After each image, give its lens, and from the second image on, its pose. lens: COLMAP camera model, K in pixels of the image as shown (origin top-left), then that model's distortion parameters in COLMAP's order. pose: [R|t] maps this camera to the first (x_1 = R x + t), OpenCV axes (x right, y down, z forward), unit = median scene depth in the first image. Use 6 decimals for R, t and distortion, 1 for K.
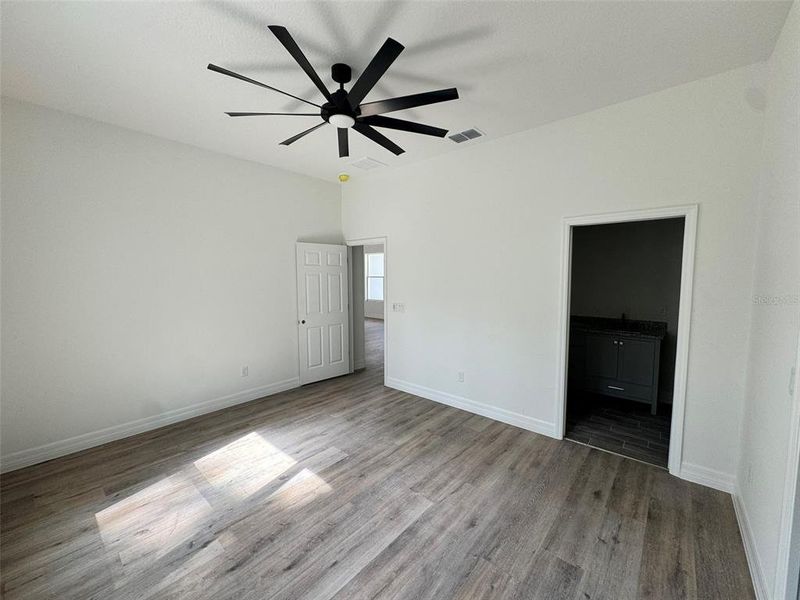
lens RADIAL K [[321.6, 0, 398.7], [0, 321.6, 300.0], [0, 0, 1]] dist [0.003939, 0.000207]
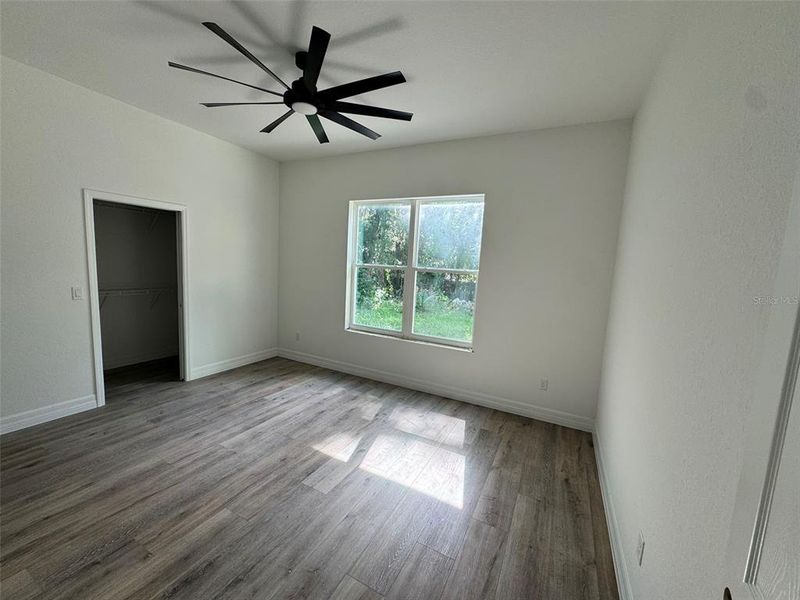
lens RADIAL K [[321.6, 0, 395.7], [0, 321.6, 294.9], [0, 0, 1]] dist [0.003939, 0.000207]
pose [[-0.972354, -0.026637, -0.231988, -0.208365], [-0.068881, 0.981986, 0.175952, -0.147709], [0.223122, 0.187067, -0.956673, 1.946217]]
